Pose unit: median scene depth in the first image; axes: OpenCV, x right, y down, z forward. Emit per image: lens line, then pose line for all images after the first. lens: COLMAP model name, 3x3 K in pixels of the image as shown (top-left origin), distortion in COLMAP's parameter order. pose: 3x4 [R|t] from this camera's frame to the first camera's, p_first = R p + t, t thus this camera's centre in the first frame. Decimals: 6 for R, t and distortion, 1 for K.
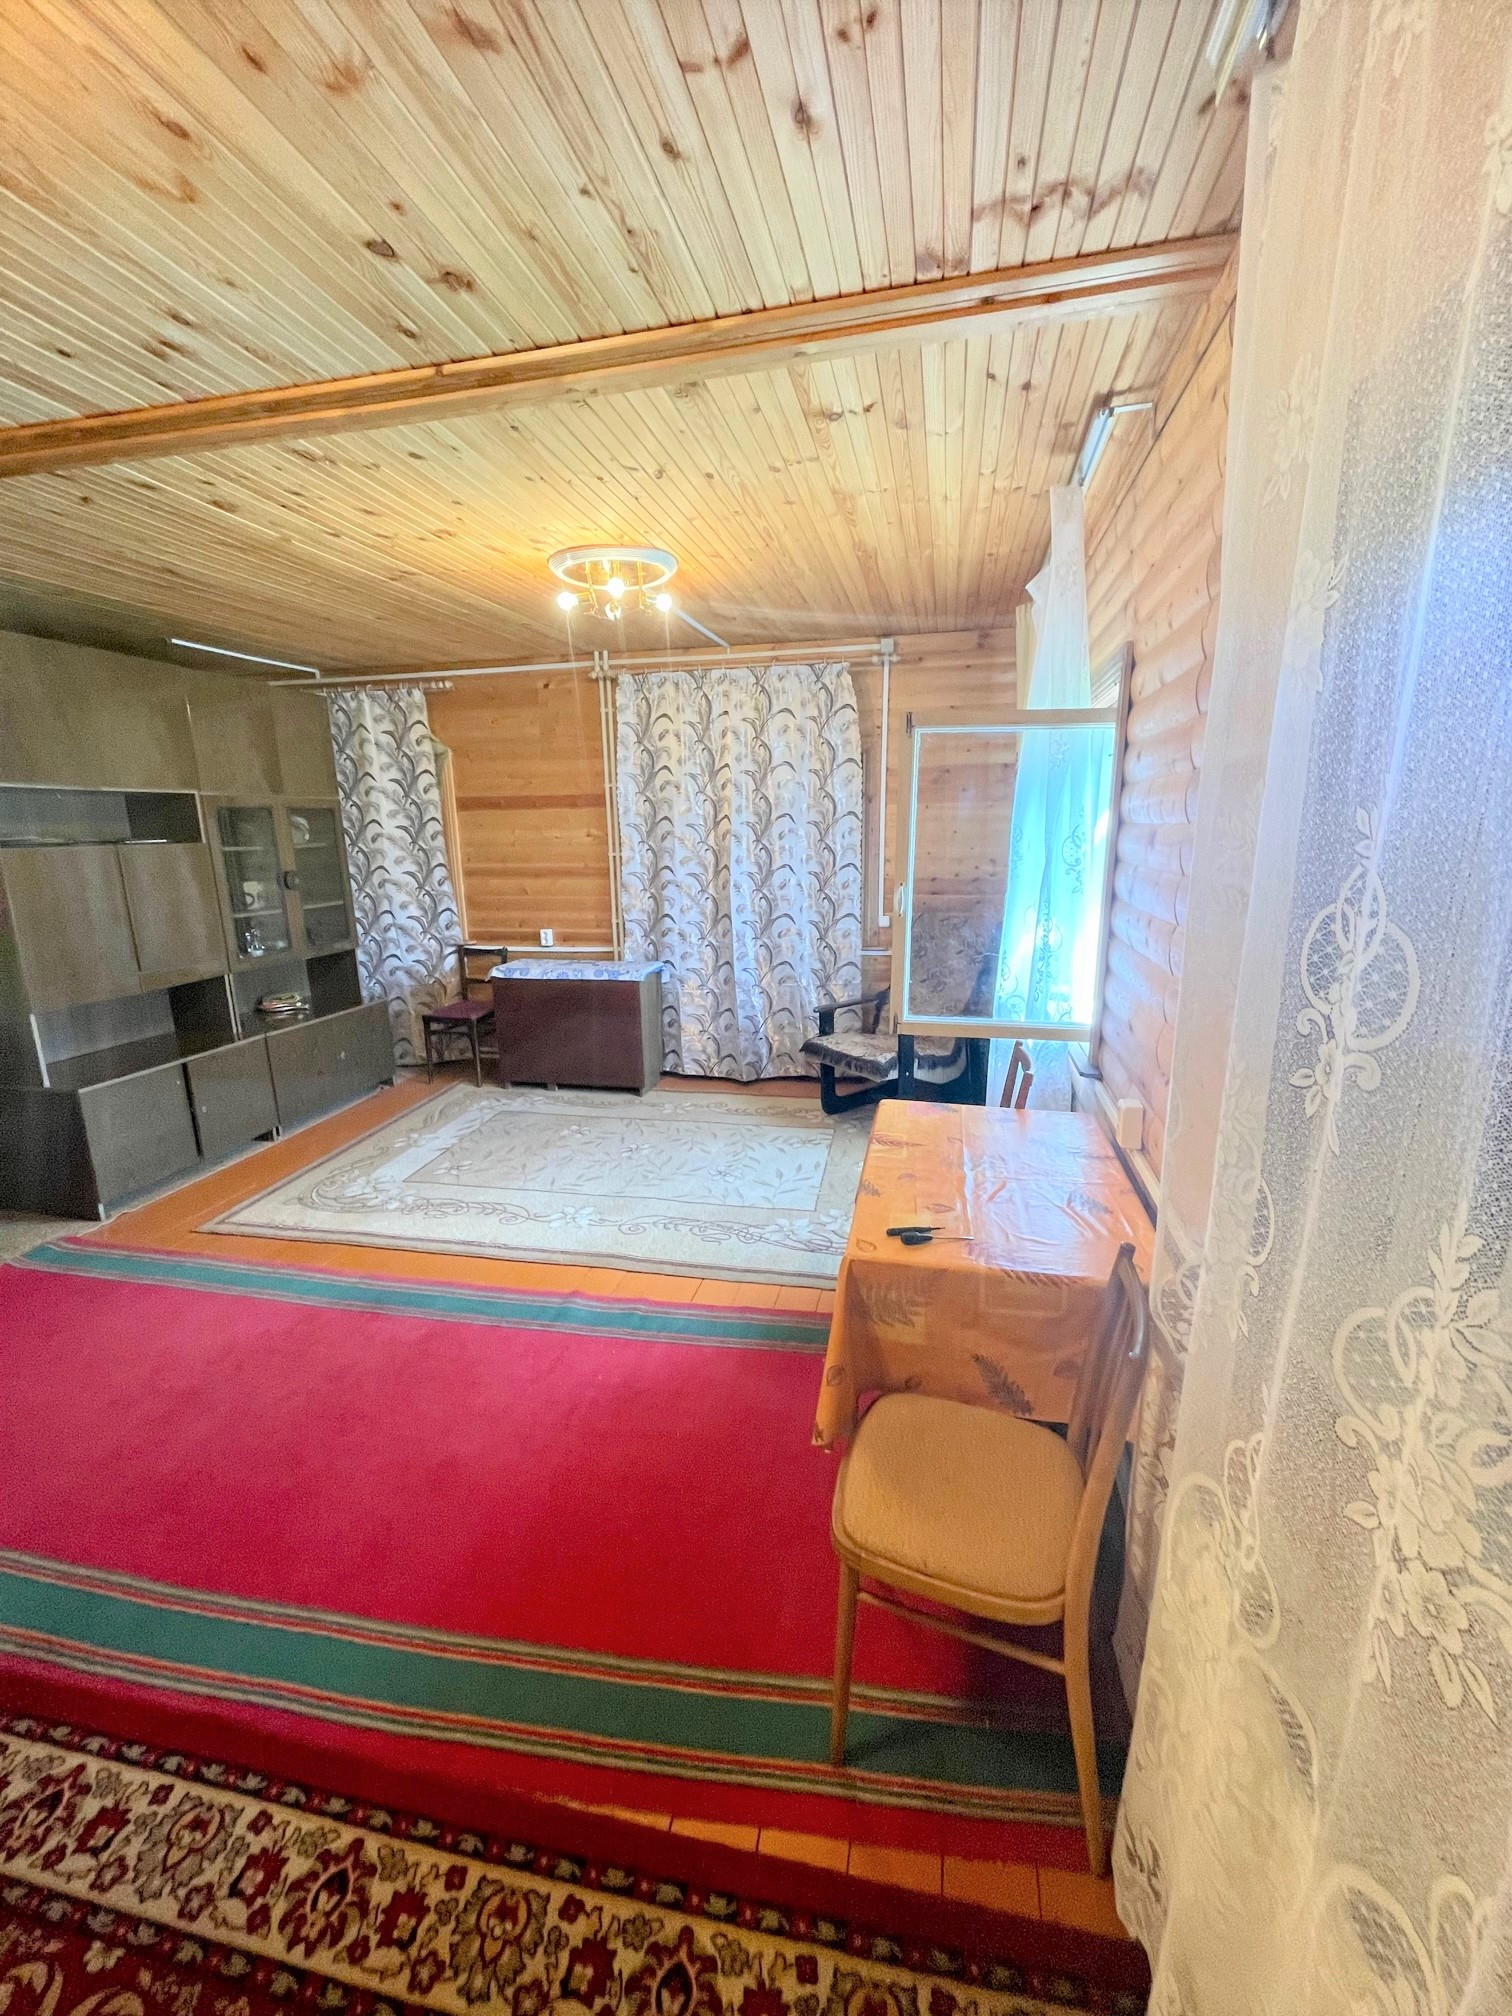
lens RADIAL K [[820.6, 0, 751.6], [0, 820.6, 1006.9], [0, 0, 1]] dist [-0.001279, 0.000007]
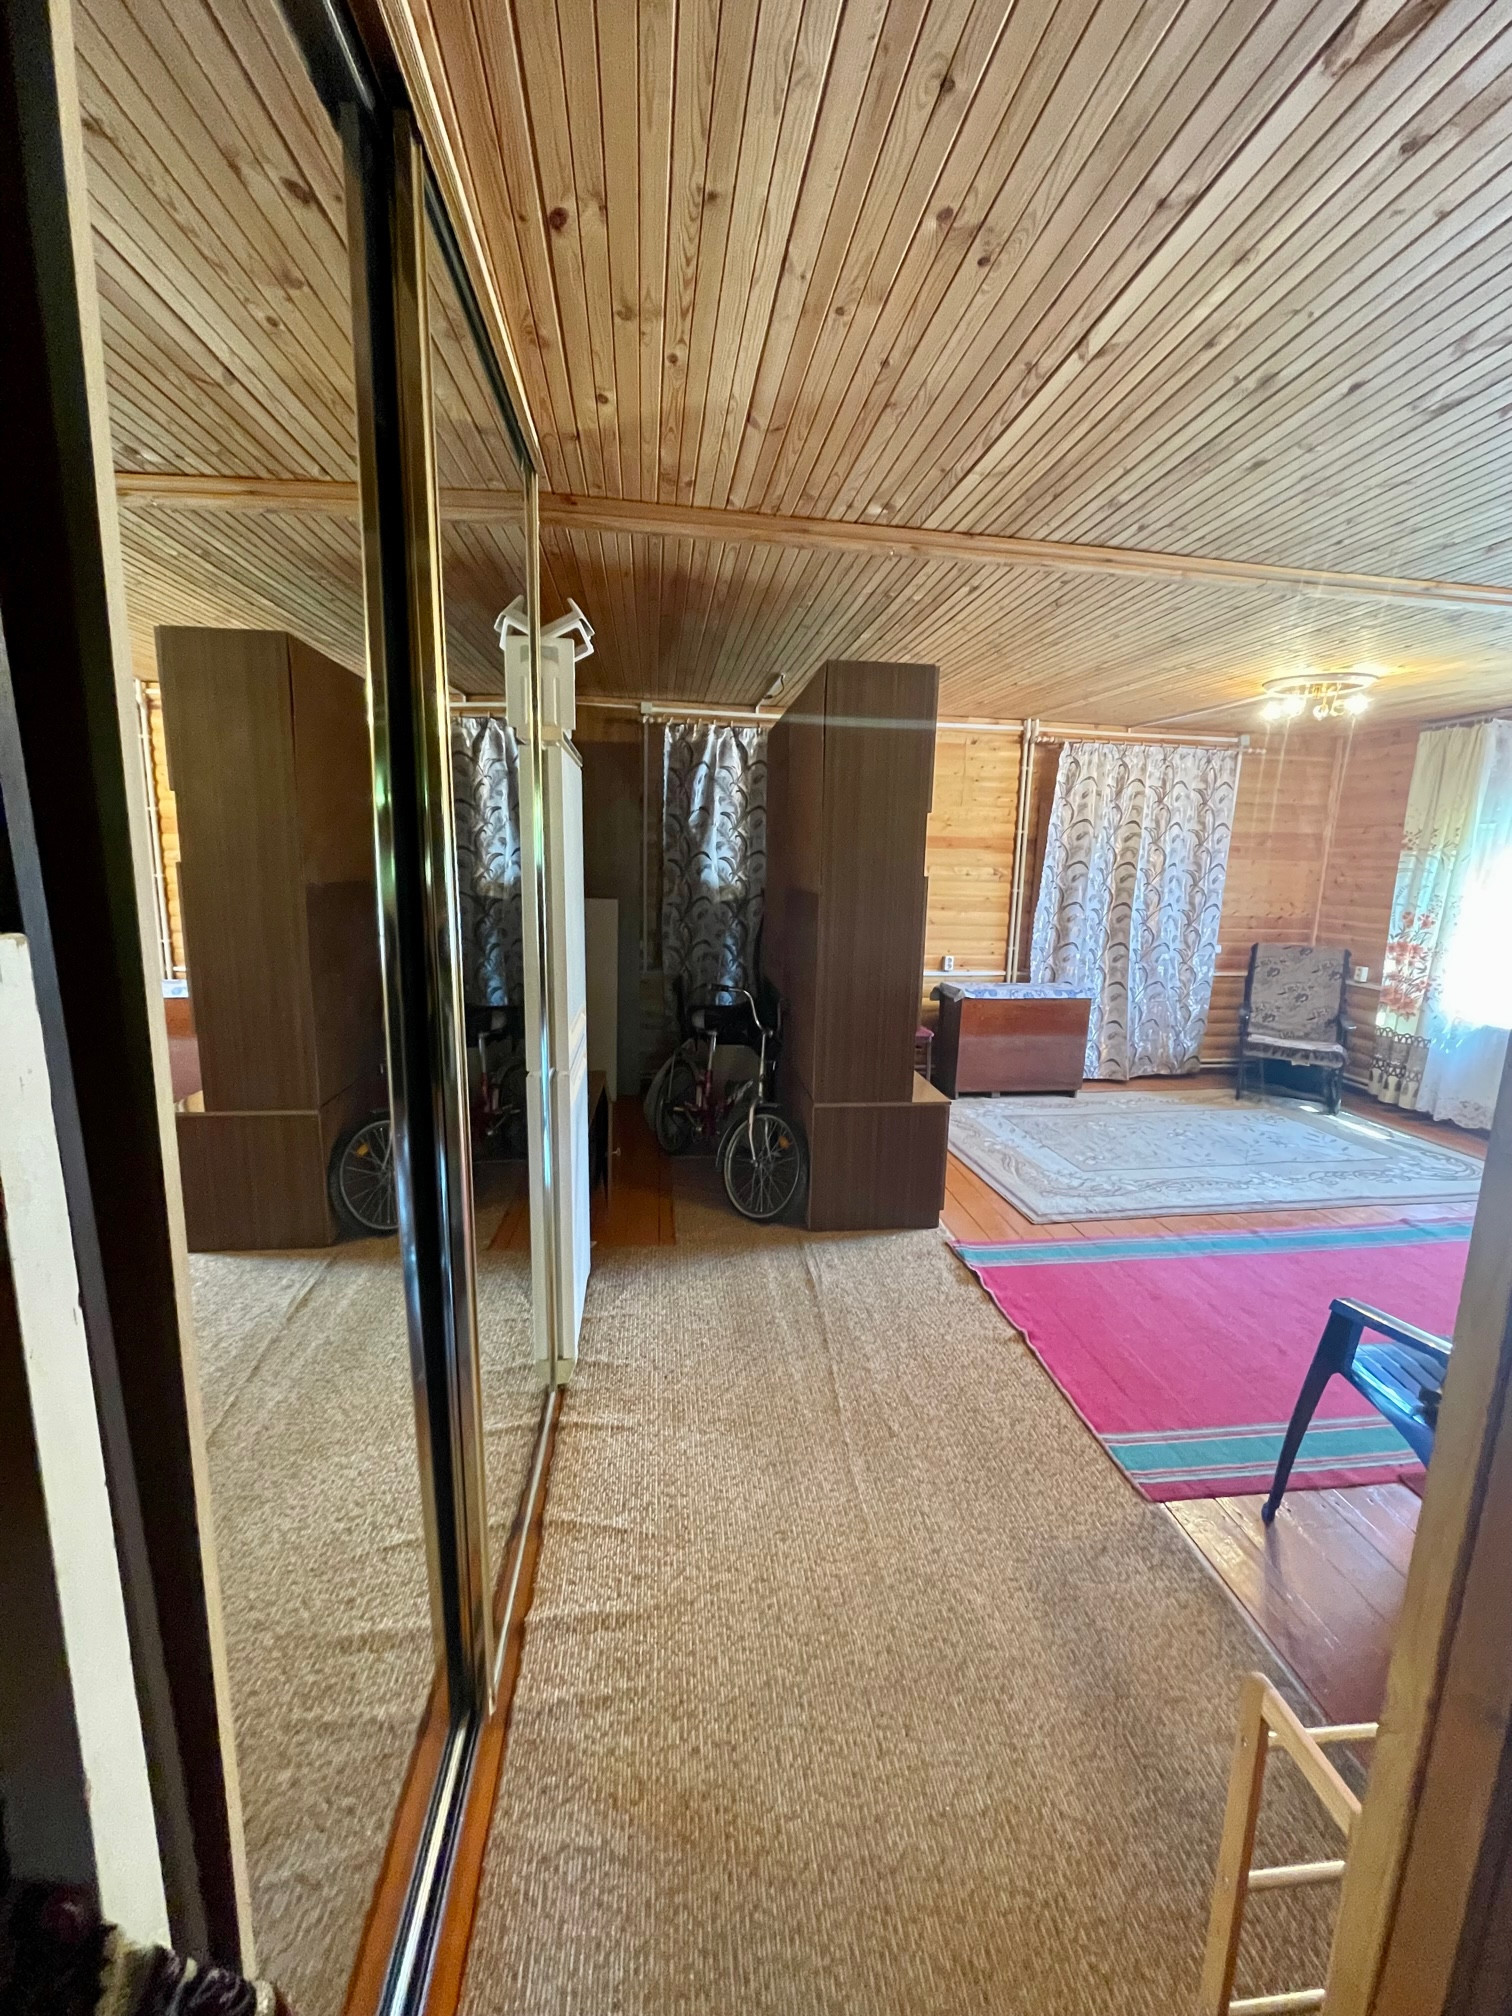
lens RADIAL K [[820.6, 0, 760.4], [0, 820.6, 1010.5], [0, 0, 1]] dist [-0.001279, 0.000007]
pose [[0.937005, -0.024360, 0.348465, -1.018586], [0.036911, 0.998885, -0.029423, 0.002925], [-0.347360, 0.040432, 0.936860, 0.055827]]
